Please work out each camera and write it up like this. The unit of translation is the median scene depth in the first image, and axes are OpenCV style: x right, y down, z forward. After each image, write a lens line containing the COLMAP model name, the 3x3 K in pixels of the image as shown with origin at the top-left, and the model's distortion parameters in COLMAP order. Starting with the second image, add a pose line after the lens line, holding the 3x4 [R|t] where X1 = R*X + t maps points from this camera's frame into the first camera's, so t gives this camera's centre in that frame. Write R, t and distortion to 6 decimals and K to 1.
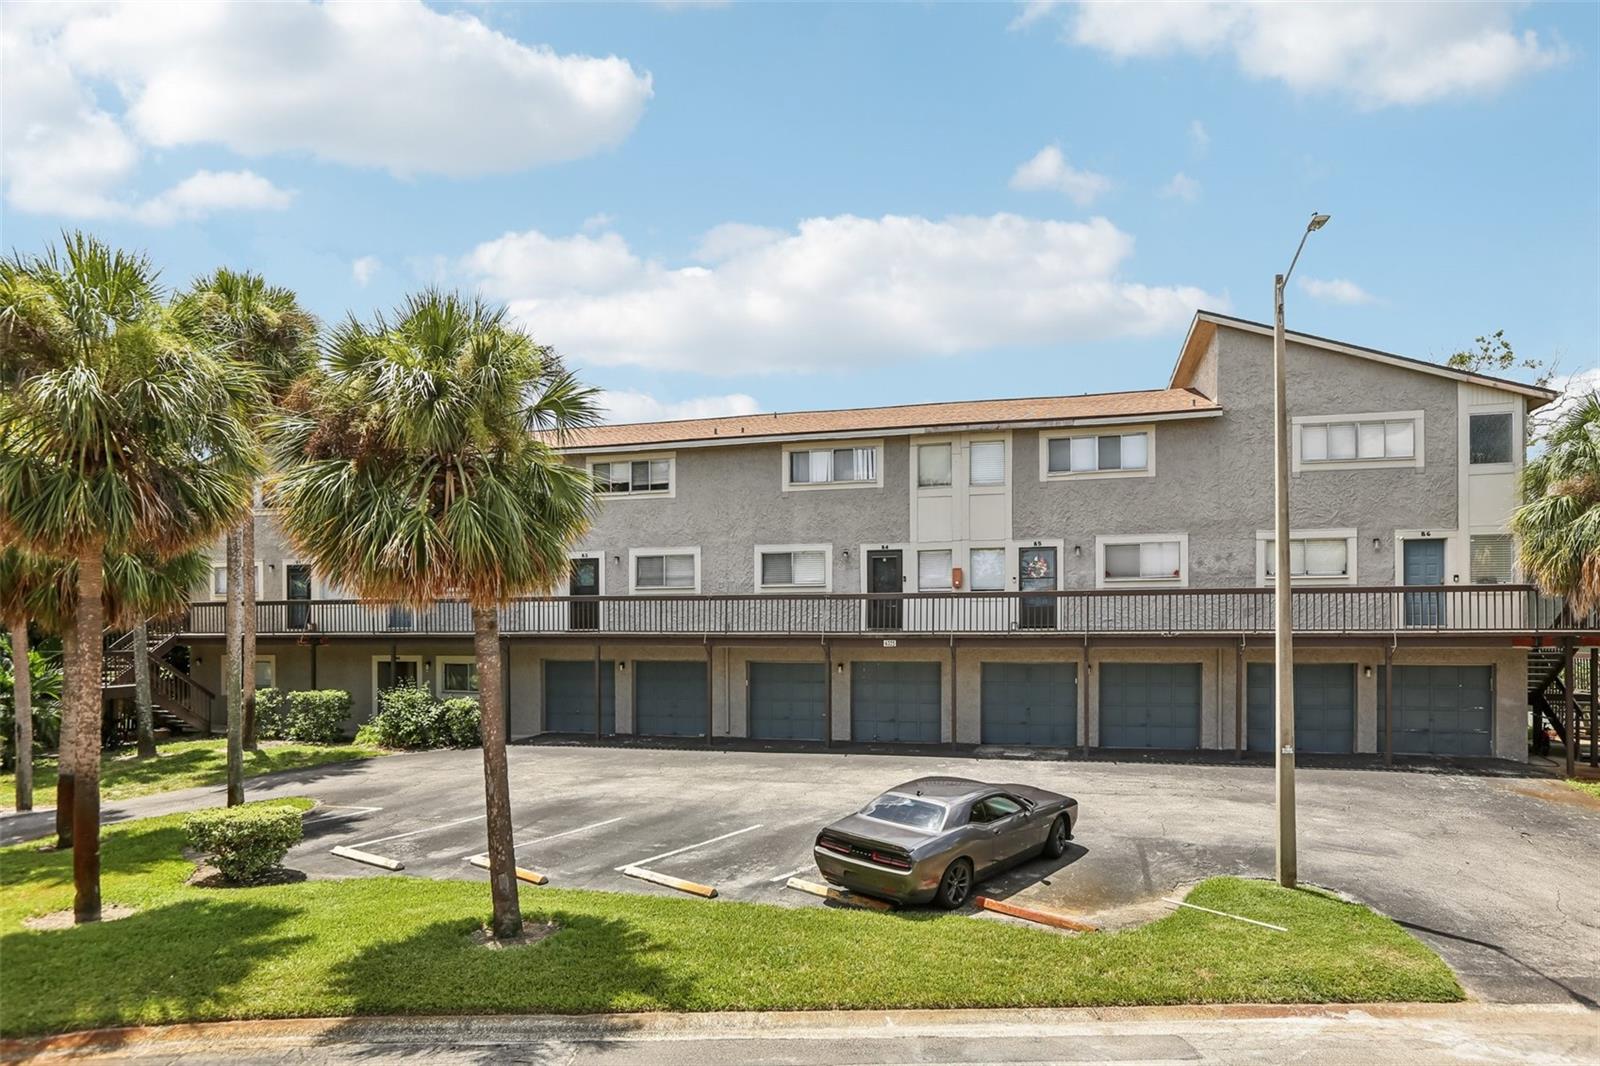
lens RADIAL K [[1009.1, 0, 803.2], [0, 1009.1, 613.4], [0, 0, 1]] dist [-0.042892, 0.056622]
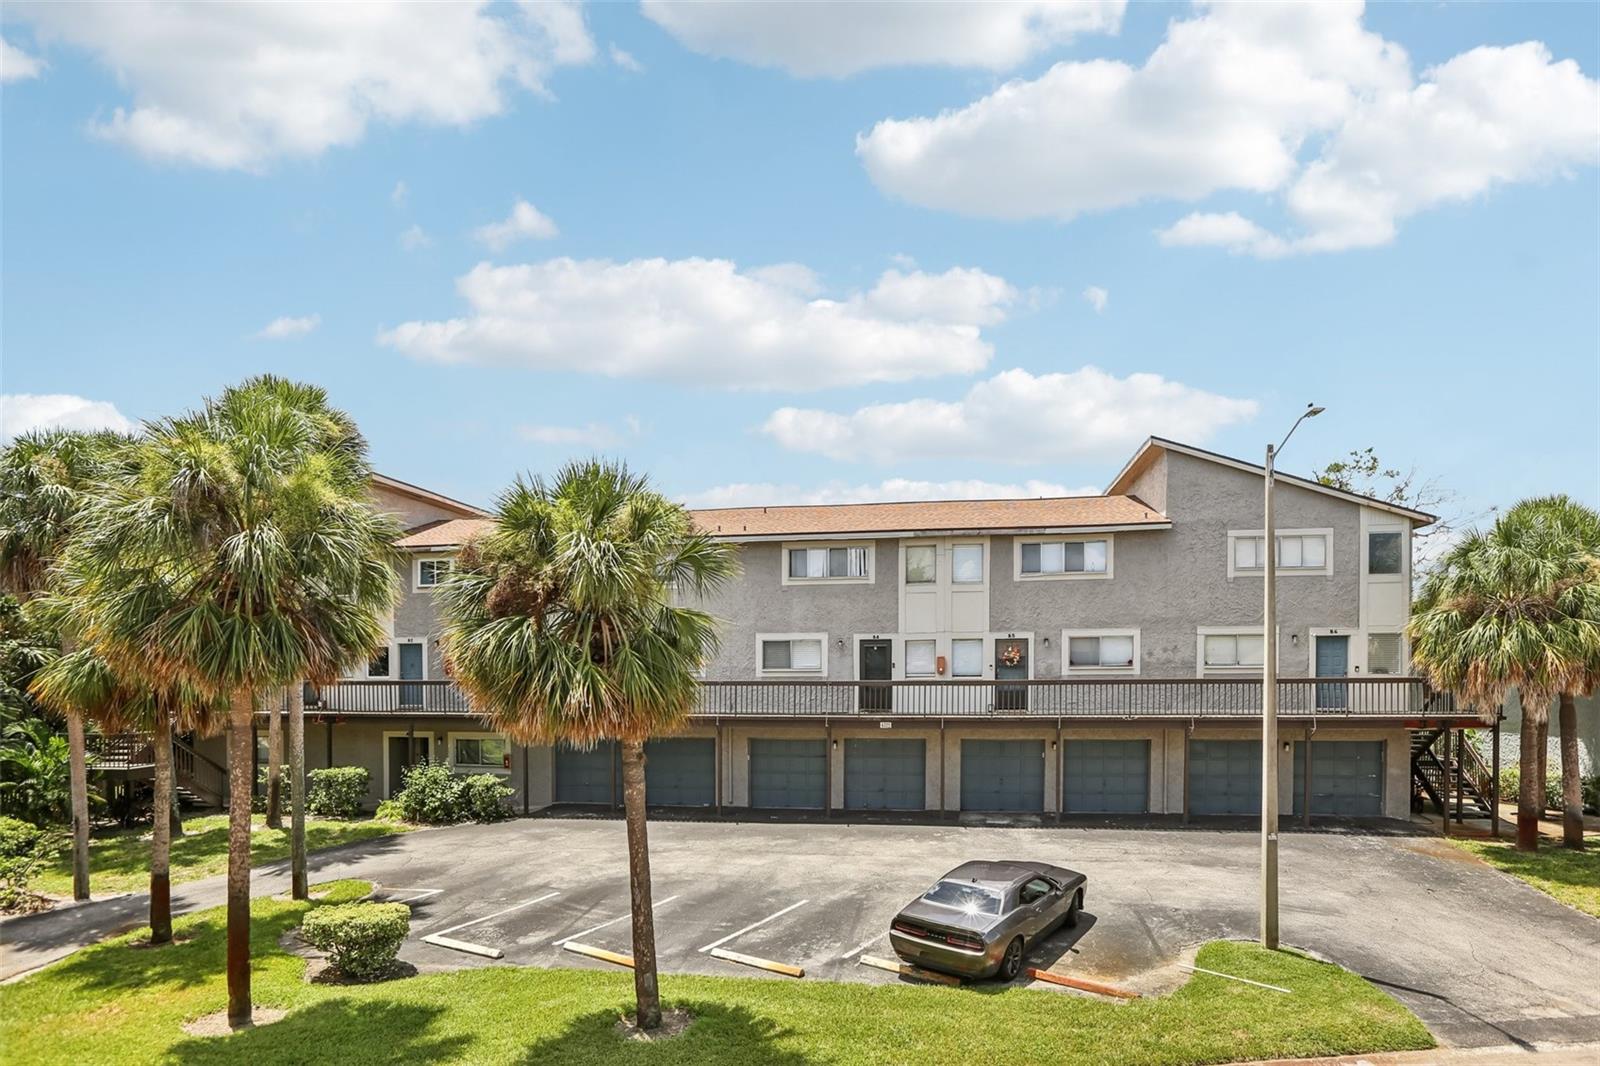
lens RADIAL K [[938.8, 0, 810.2], [0, 938.8, 669.9], [0, 0, 1]] dist [-0.047096, 0.051177]
pose [[0.993731, -0.002435, 0.111768, -0.121917], [0.000546, 0.999857, 0.016929, -0.052376], [-0.111793, -0.016762, 0.993590, -0.032467]]
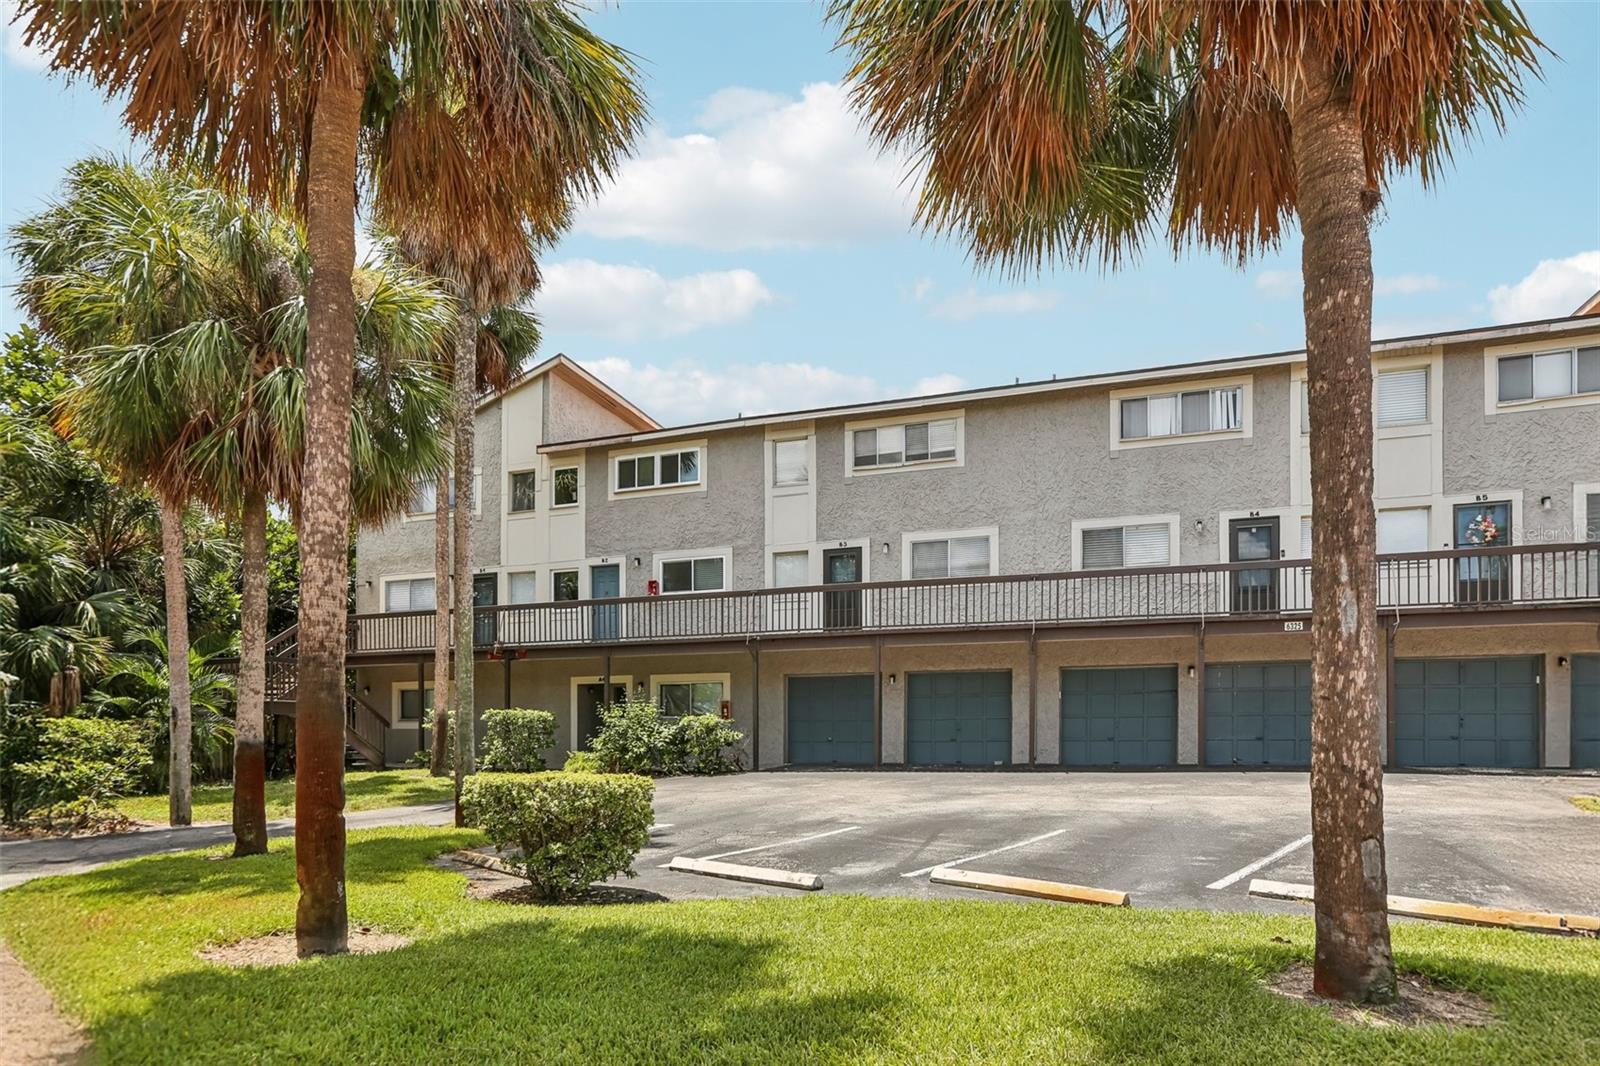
lens RADIAL K [[904.0, 0, 803.0], [0, 904.0, 725.6], [0, 0, 1]] dist [-0.023669, 0.002431]
pose [[0.999005, -0.000215, -0.044589, -0.265275], [-0.000026, 0.999985, -0.005404, 0.113350], [0.044590, 0.005400, 0.998991, 0.332420]]
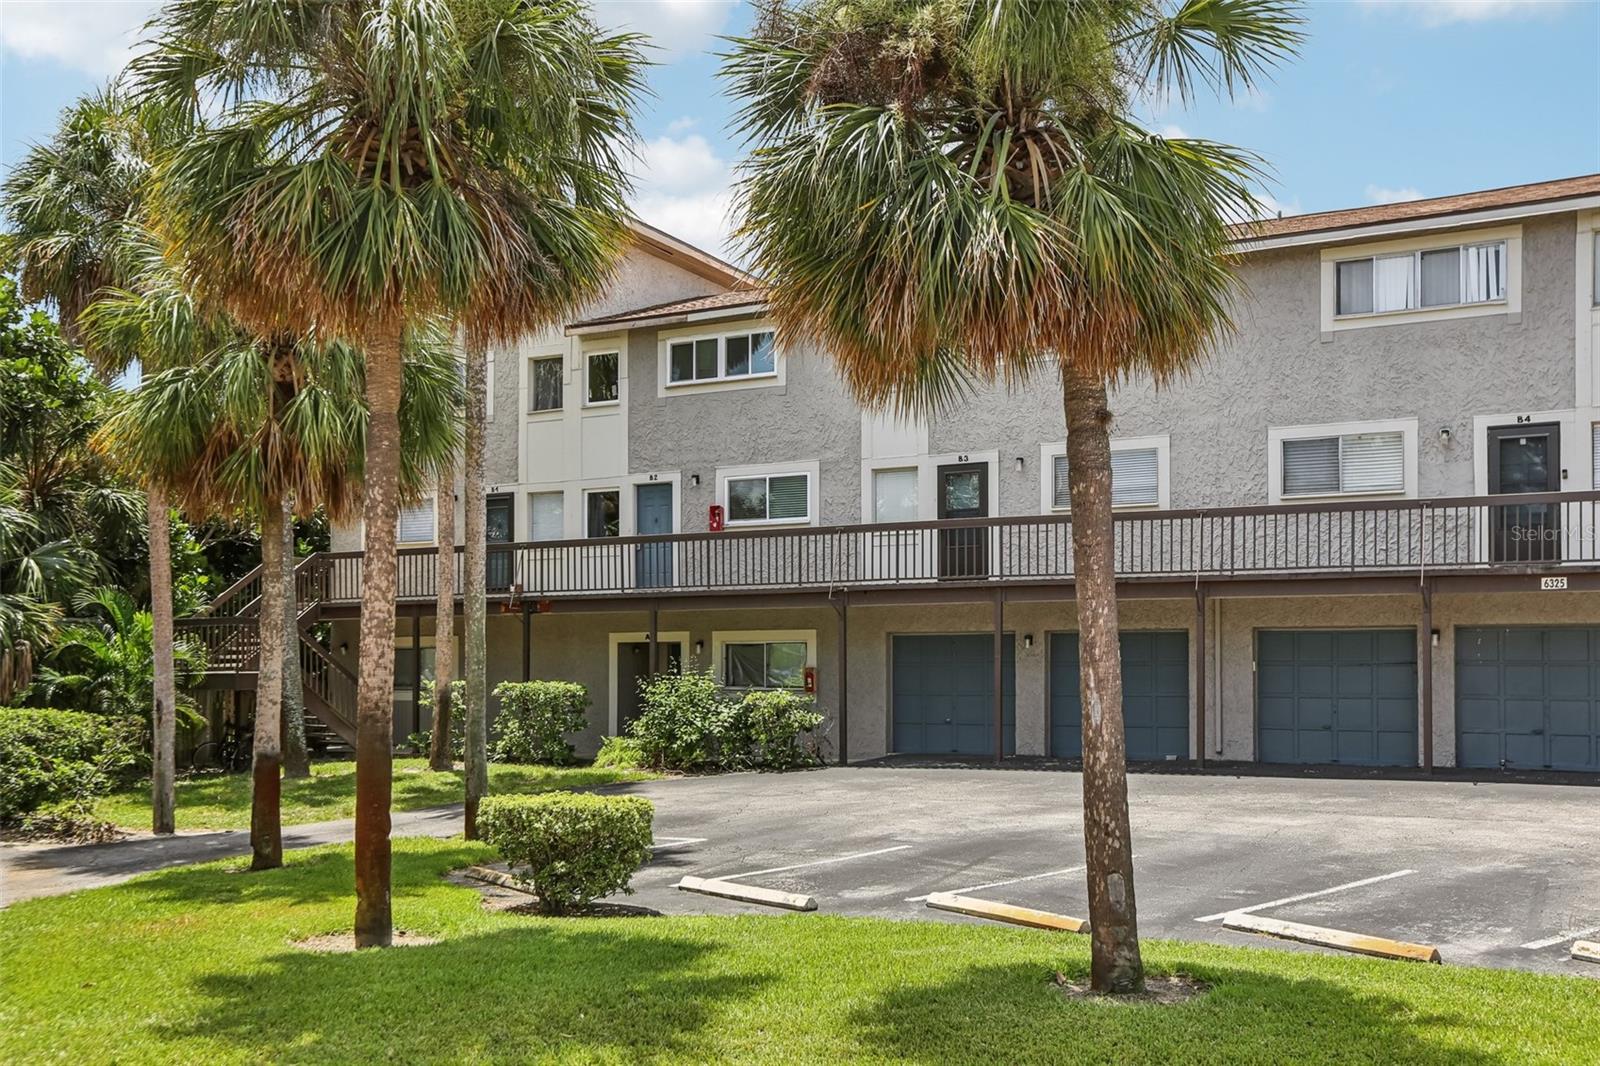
lens RADIAL K [[1597.1, 0, 798.3], [0, 1597.1, 605.5], [0, 0, 1]] dist [0.026260, 0.112528]
pose [[0.980484, -0.006021, -0.196504, -0.154810], [-0.000185, 0.999502, -0.031549, 0.073922], [0.196596, 0.030970, 0.979995, 0.056528]]
